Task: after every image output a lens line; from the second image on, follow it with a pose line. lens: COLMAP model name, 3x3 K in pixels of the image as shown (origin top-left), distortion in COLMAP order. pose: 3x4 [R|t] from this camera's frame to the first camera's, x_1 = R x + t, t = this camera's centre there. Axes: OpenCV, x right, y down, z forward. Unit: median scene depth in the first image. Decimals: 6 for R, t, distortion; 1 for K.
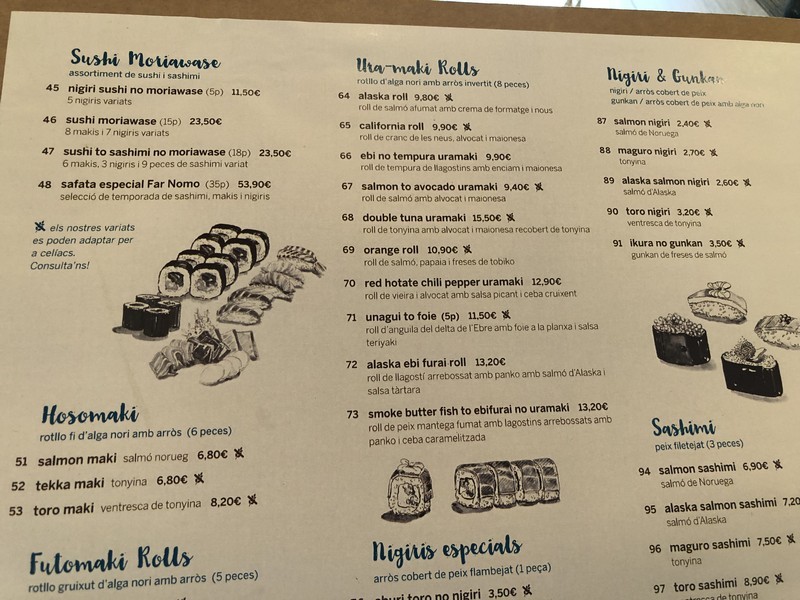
lens RADIAL K [[663.0, 0, 401.3], [0, 663.0, 302.3], [0, 0, 1]] dist [-0.002465, -0.012490]
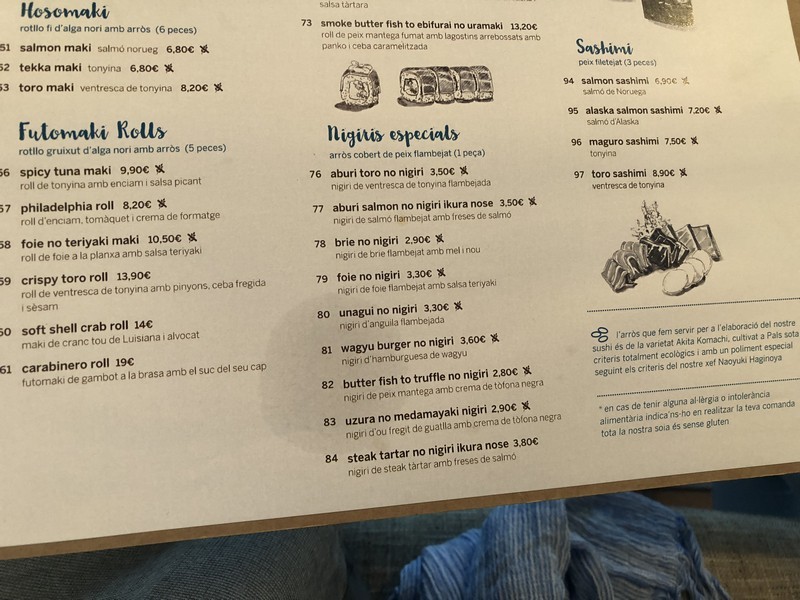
lens RADIAL K [[663.0, 0, 399.2], [0, 663.0, 297.8], [0, 0, 1]] dist [-0.002465, -0.012490]
pose [[0.998788, -0.023179, 0.043414, 0.022653], [0.017885, 0.992781, 0.118597, 0.514311], [-0.045850, -0.117677, 0.991993, -0.159843]]
